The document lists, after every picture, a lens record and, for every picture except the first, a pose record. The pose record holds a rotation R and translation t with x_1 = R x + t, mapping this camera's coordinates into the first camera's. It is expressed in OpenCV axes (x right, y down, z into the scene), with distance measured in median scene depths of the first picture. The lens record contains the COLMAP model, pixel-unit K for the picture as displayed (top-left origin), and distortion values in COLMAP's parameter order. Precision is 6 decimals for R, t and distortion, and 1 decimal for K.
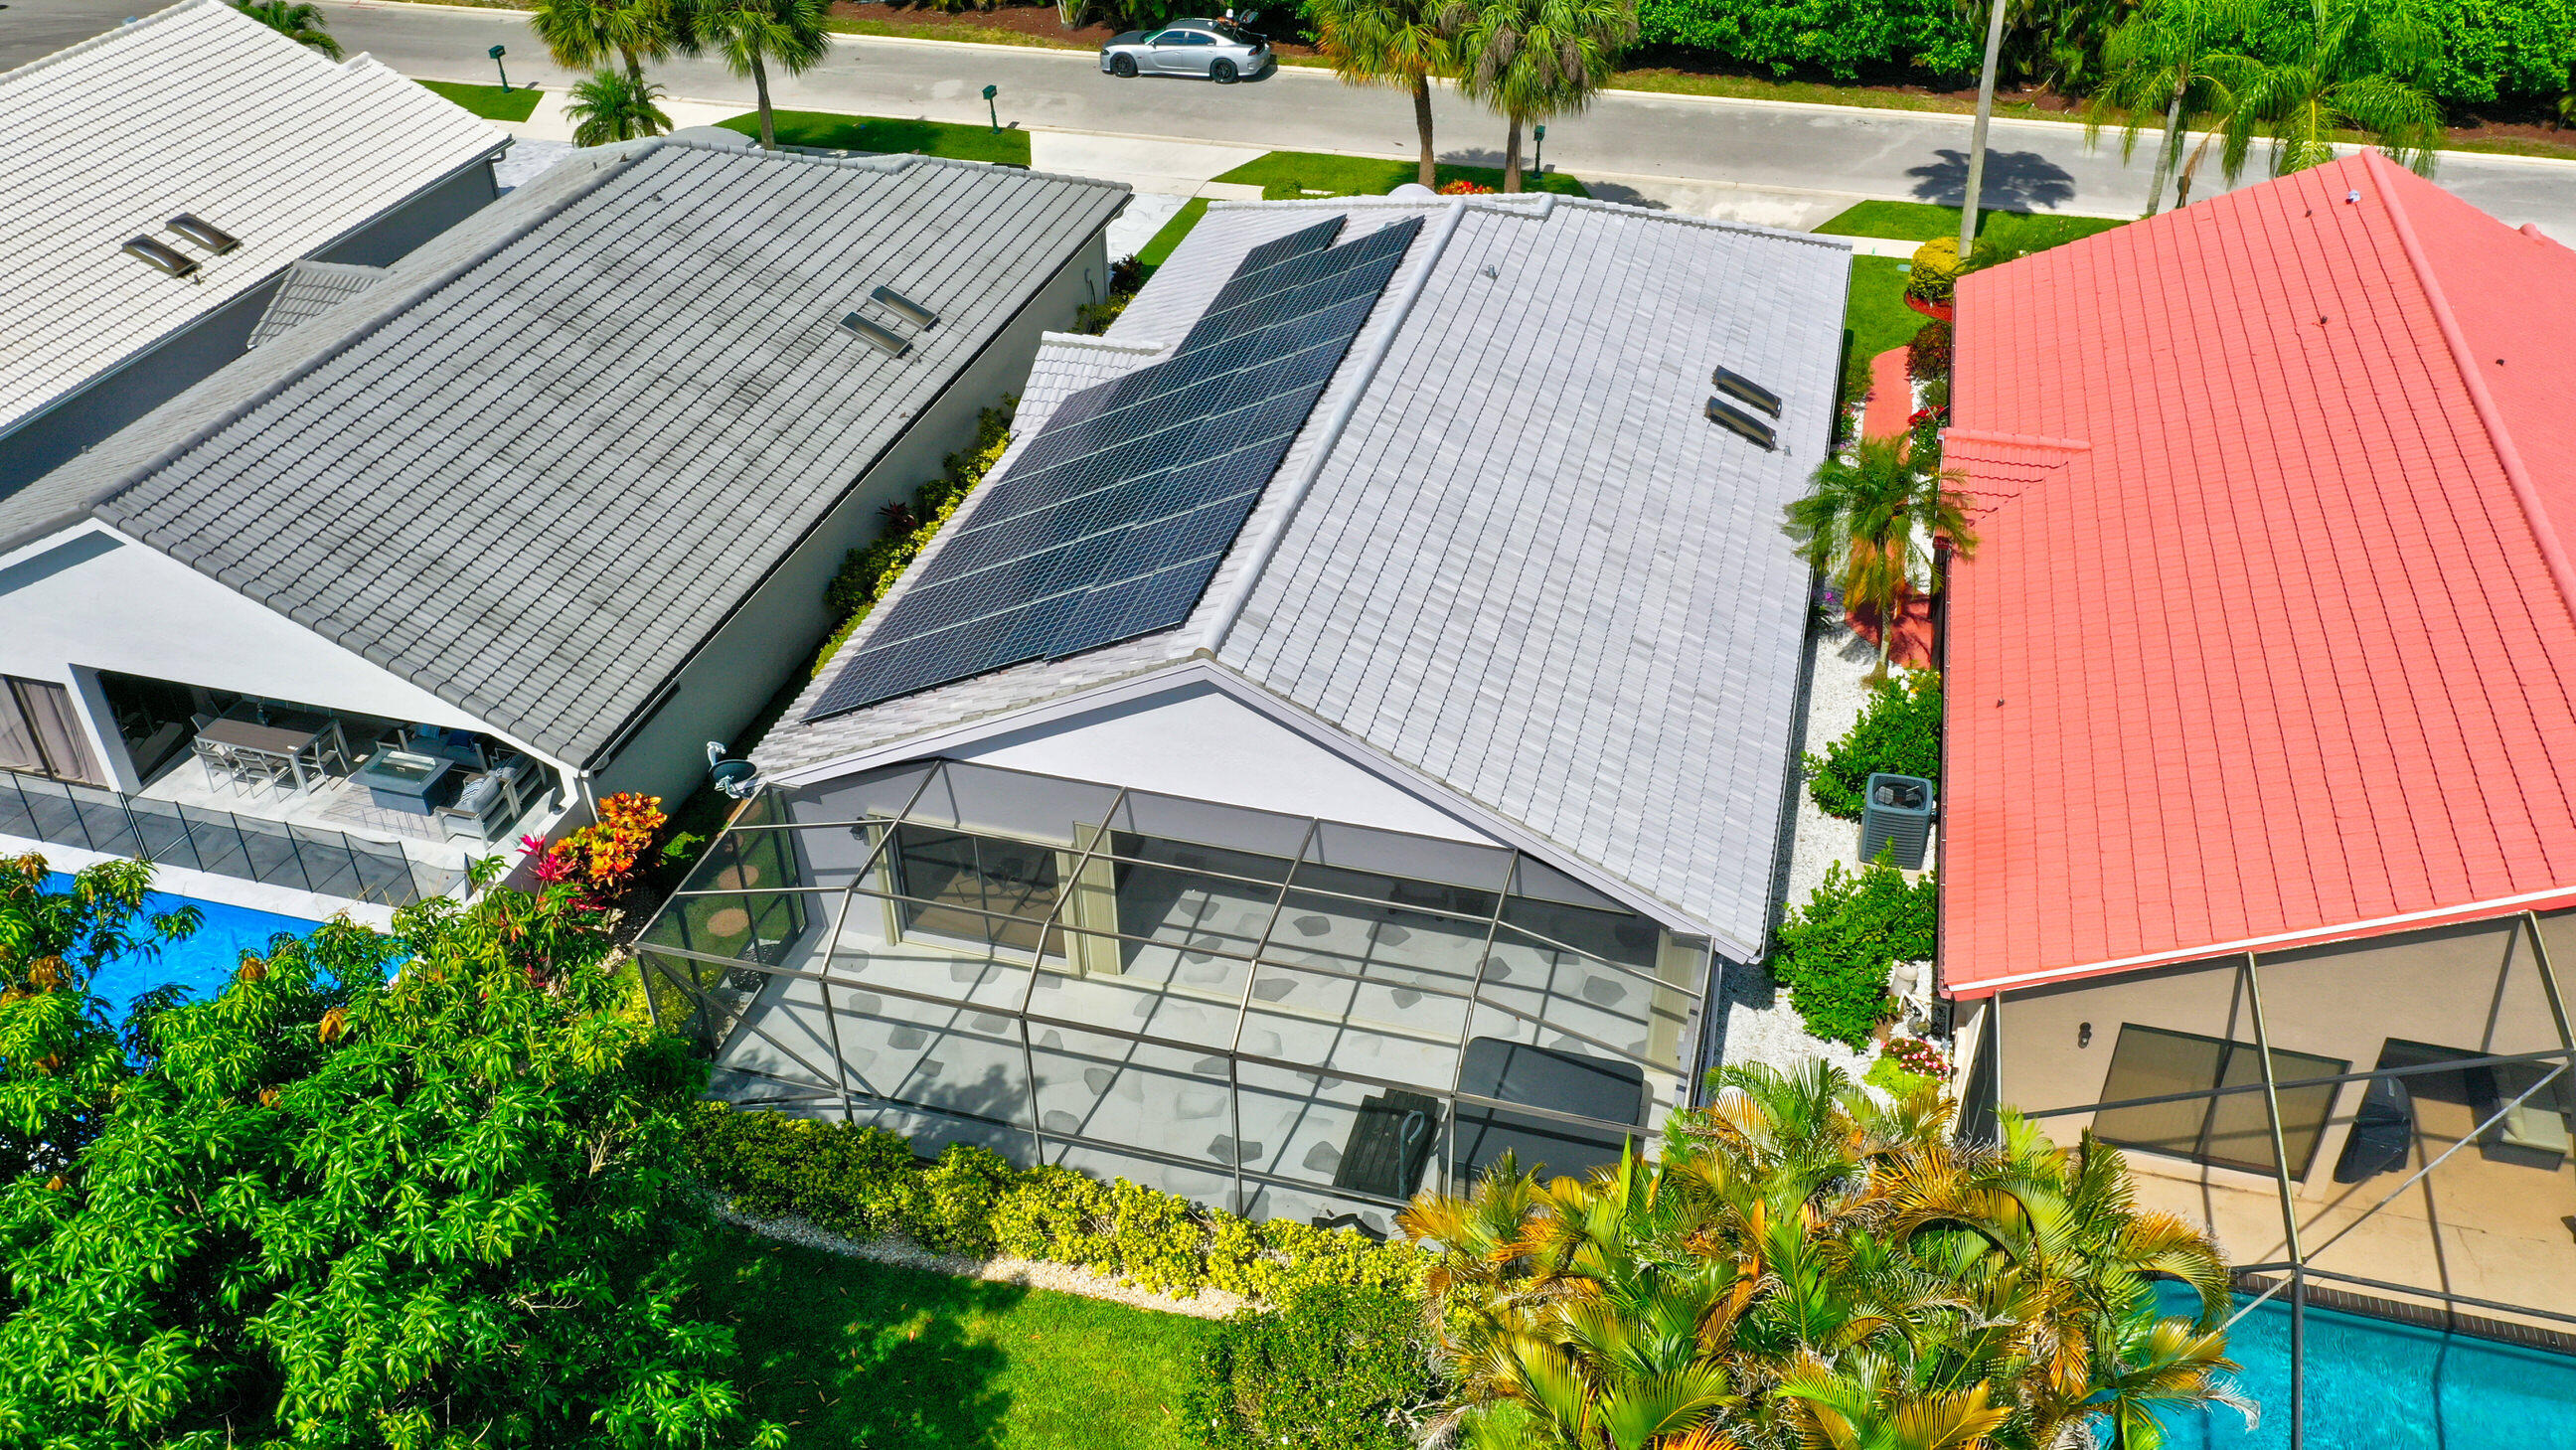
lens RADIAL K [[2033.6, 0, 1282.0], [0, 2033.6, 706.3], [0, 0, 1]] dist [-0.002226, -0.002150]
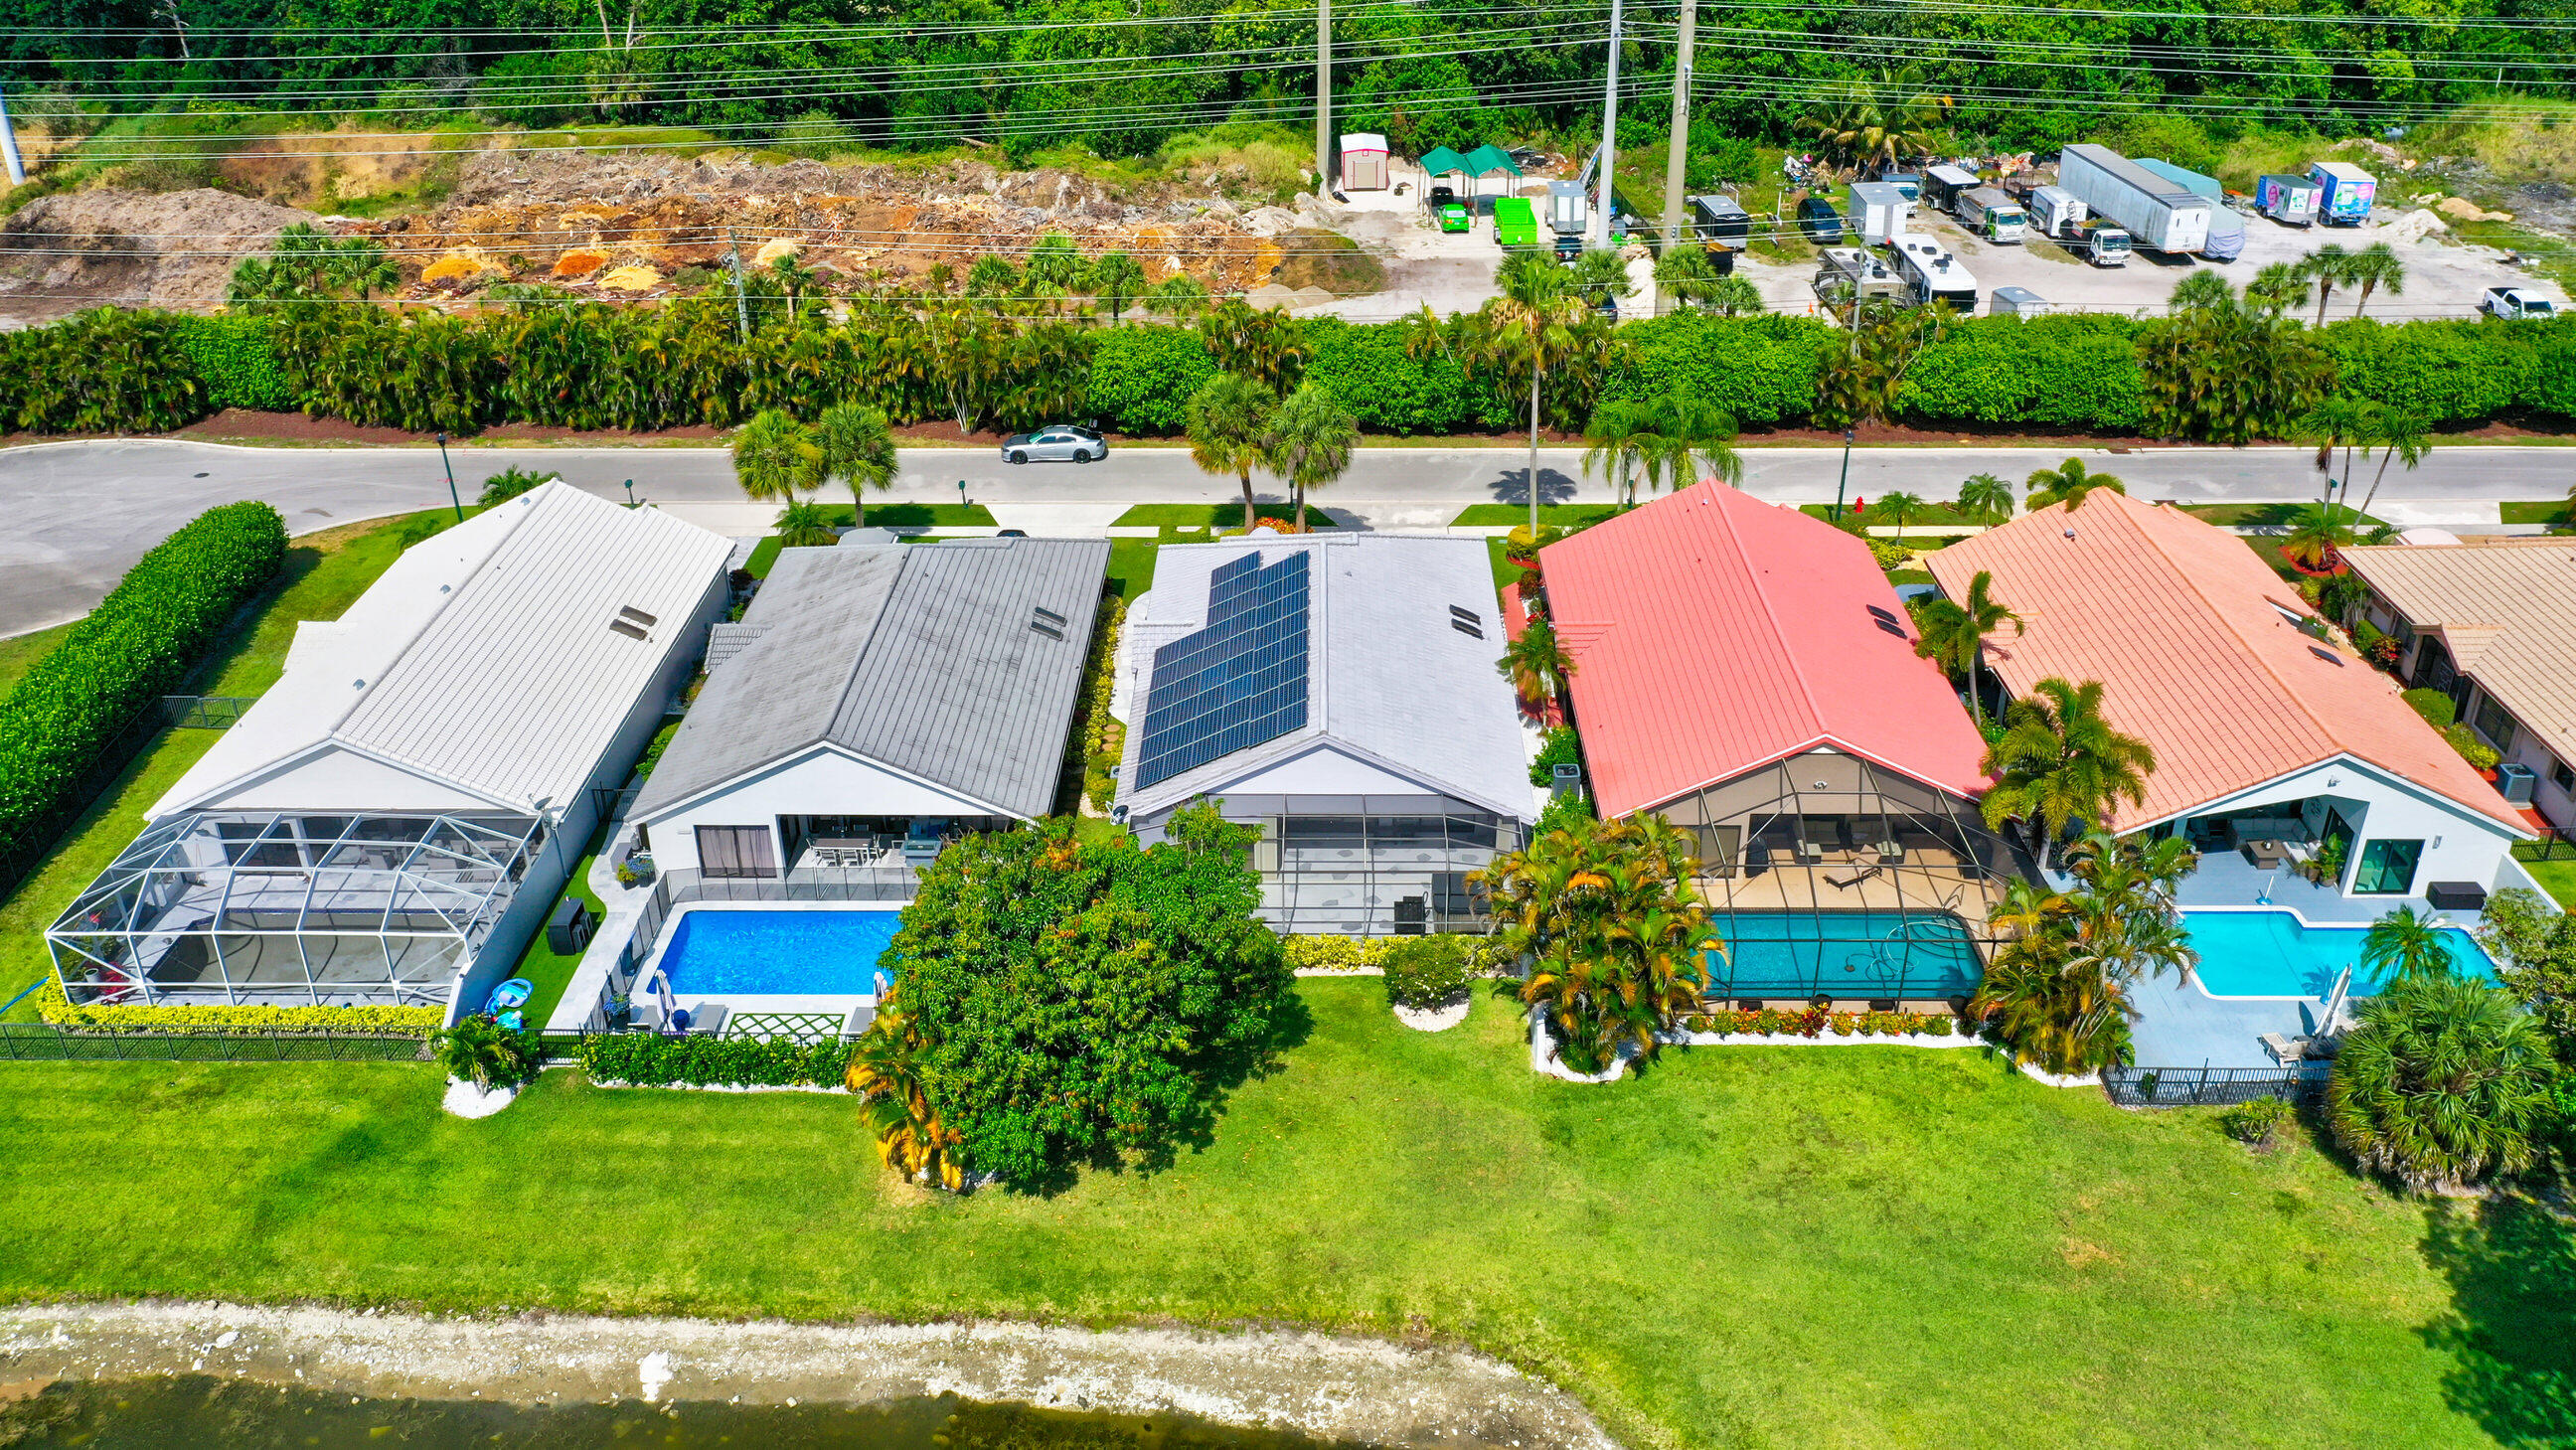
lens RADIAL K [[2033.6, 0, 1293.7], [0, 2033.6, 732.0], [0, 0, 1]] dist [-0.002226, -0.002150]
pose [[0.965685, -0.115520, 0.232610, -0.403127], [0.139306, 0.986285, -0.088519, 0.118070], [-0.219194, 0.117886, 0.968533, -0.908813]]
